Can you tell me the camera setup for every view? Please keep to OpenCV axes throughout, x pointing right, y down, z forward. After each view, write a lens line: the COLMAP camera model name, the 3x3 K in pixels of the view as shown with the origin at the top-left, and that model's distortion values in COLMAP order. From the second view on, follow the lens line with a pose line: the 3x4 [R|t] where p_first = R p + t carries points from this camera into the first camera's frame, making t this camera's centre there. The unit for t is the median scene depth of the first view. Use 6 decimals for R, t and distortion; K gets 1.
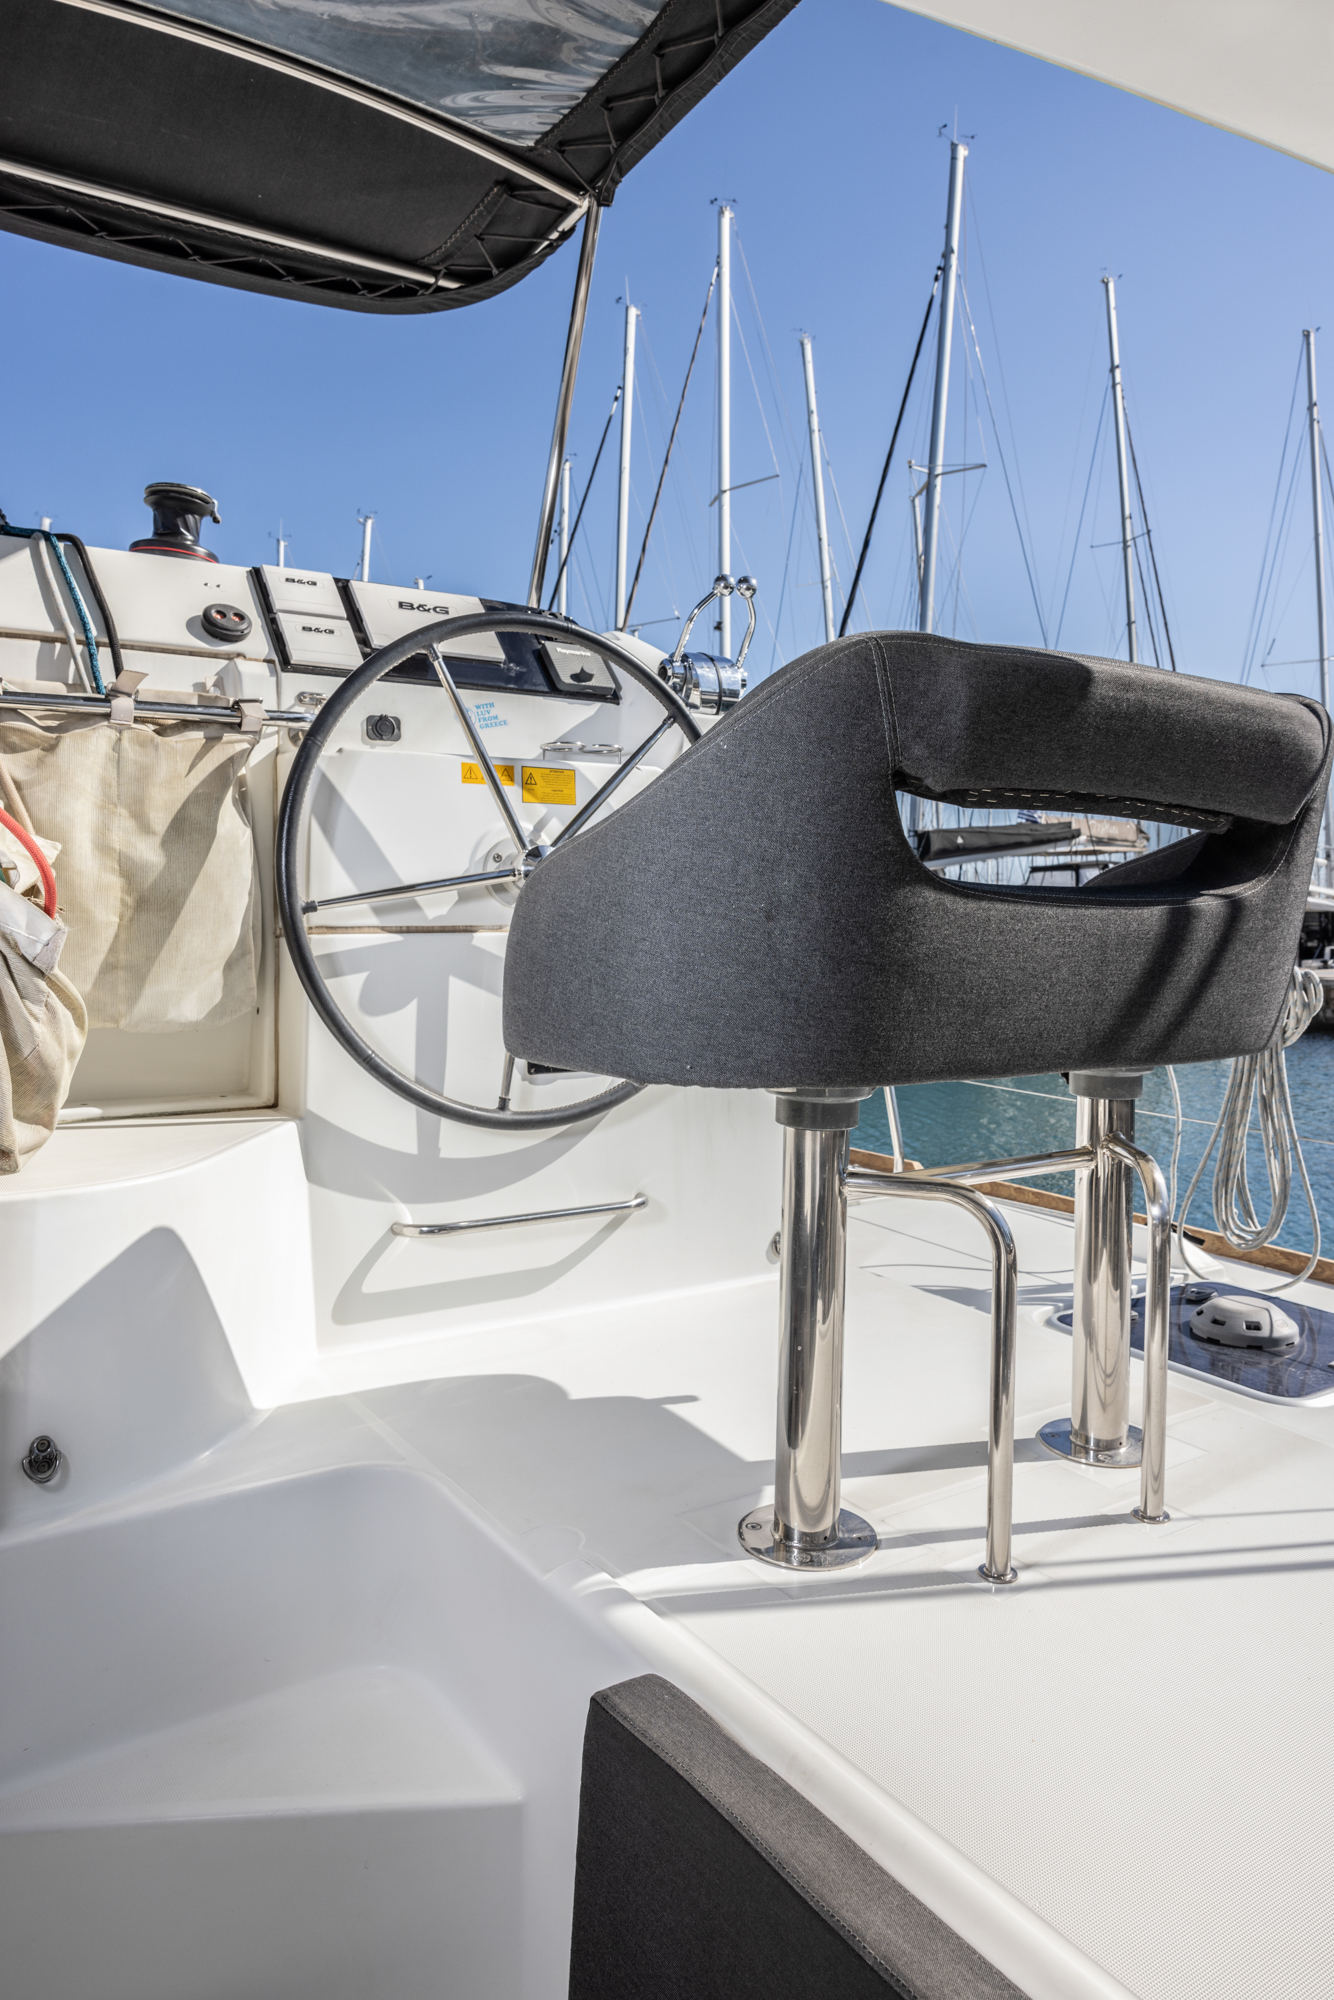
lens RADIAL K [[1362.5, 0, 667.0], [0, 1362.5, 1000.0], [0, 0, 1]] dist [0.001542, 0.001995]
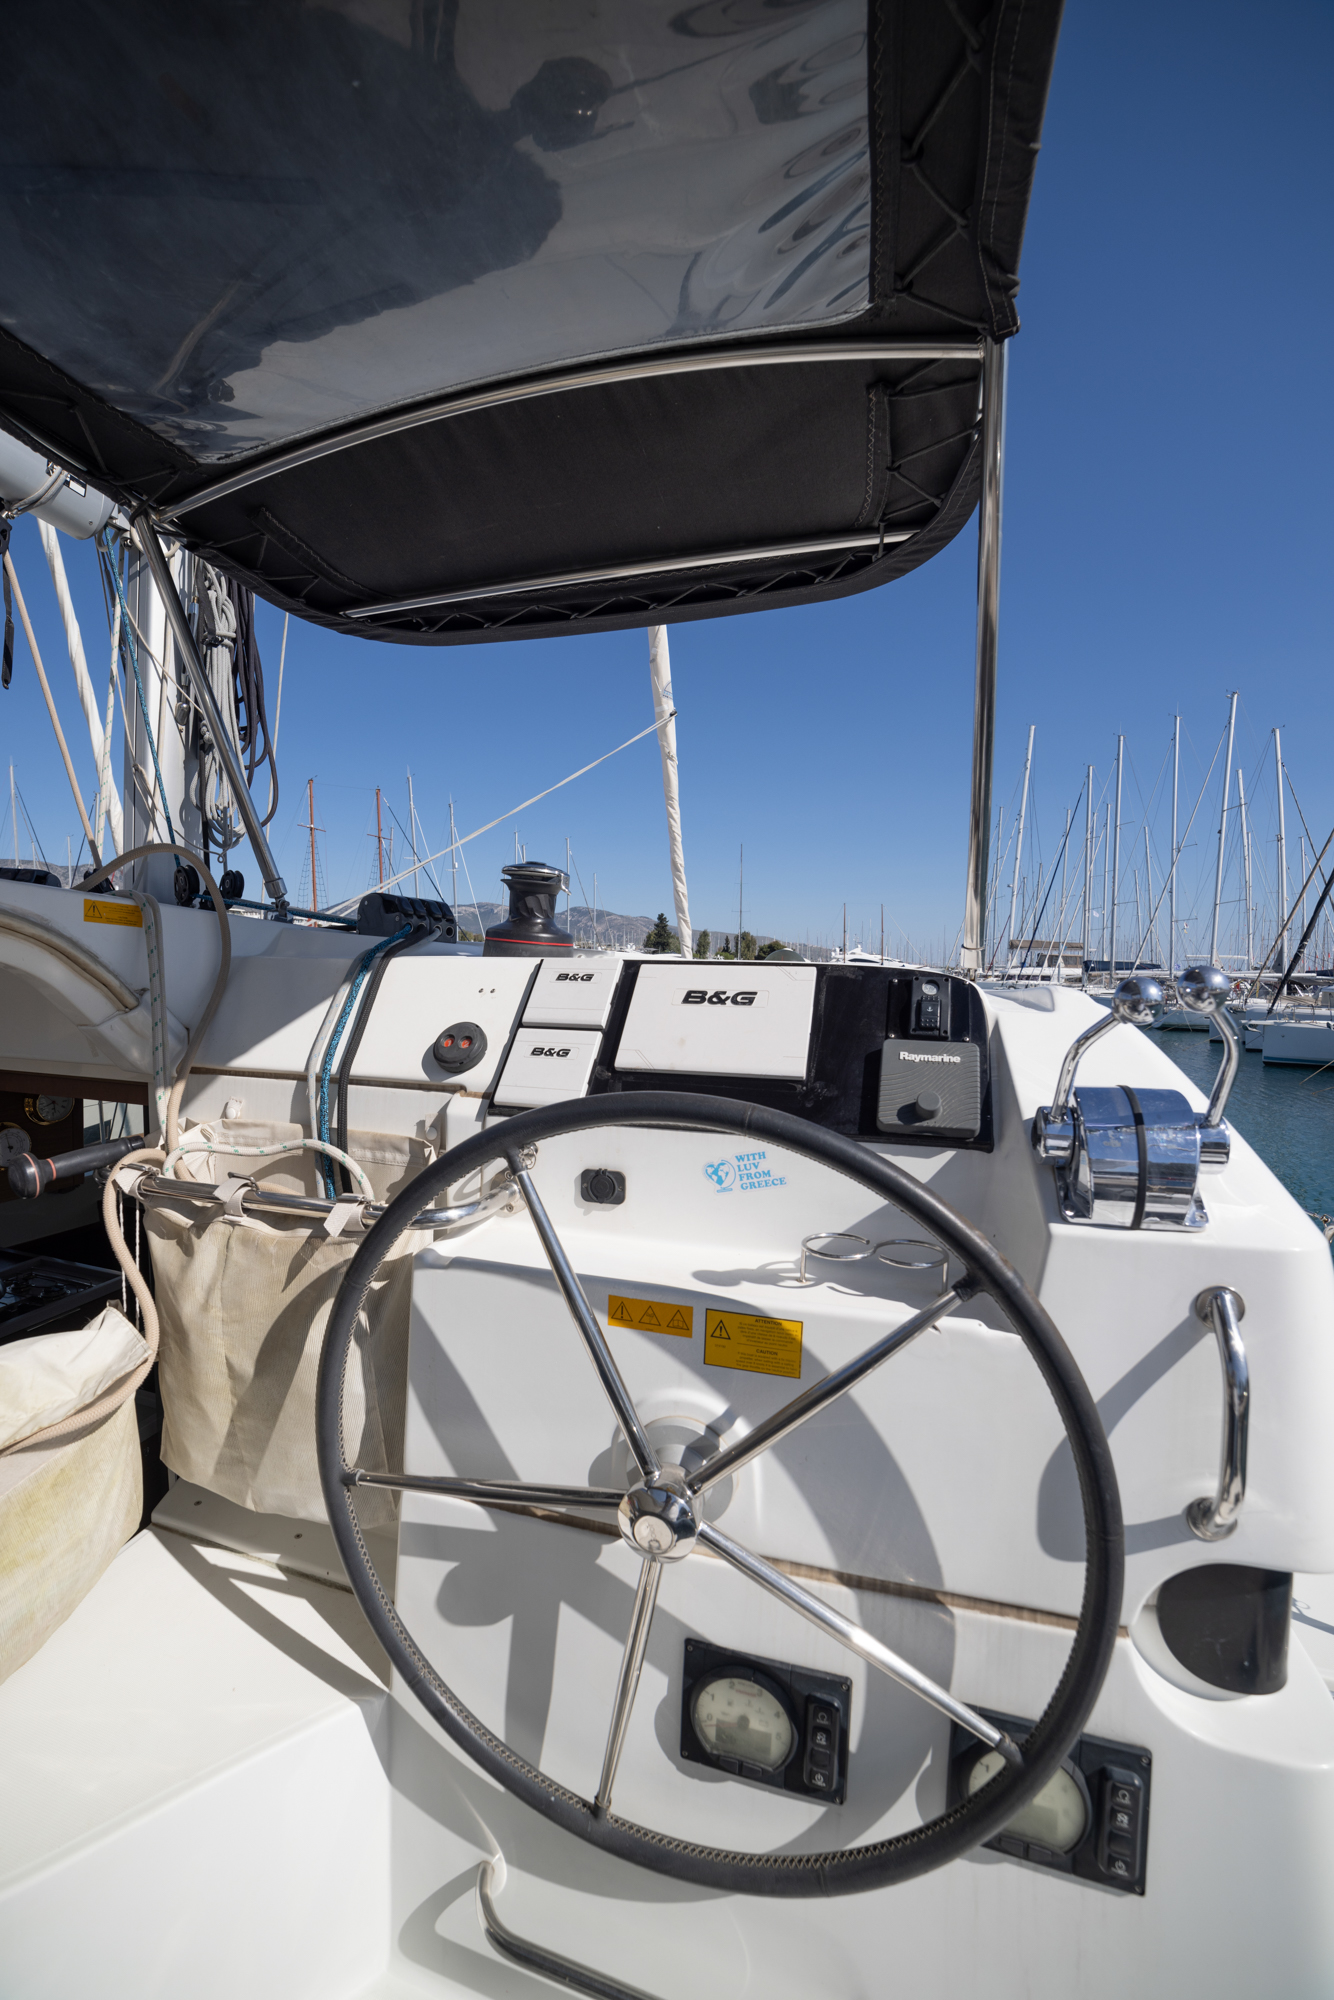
lens RADIAL K [[785.7, 0, 730.8], [0, 785.7, 1002.5], [0, 0, 1]] dist [-0.074566, 0.000194]
pose [[0.675085, 0.069840, -0.734427, 0.140074], [-0.054953, 0.997504, 0.044345, -0.307999], [0.735691, 0.010423, 0.677238, 0.725020]]
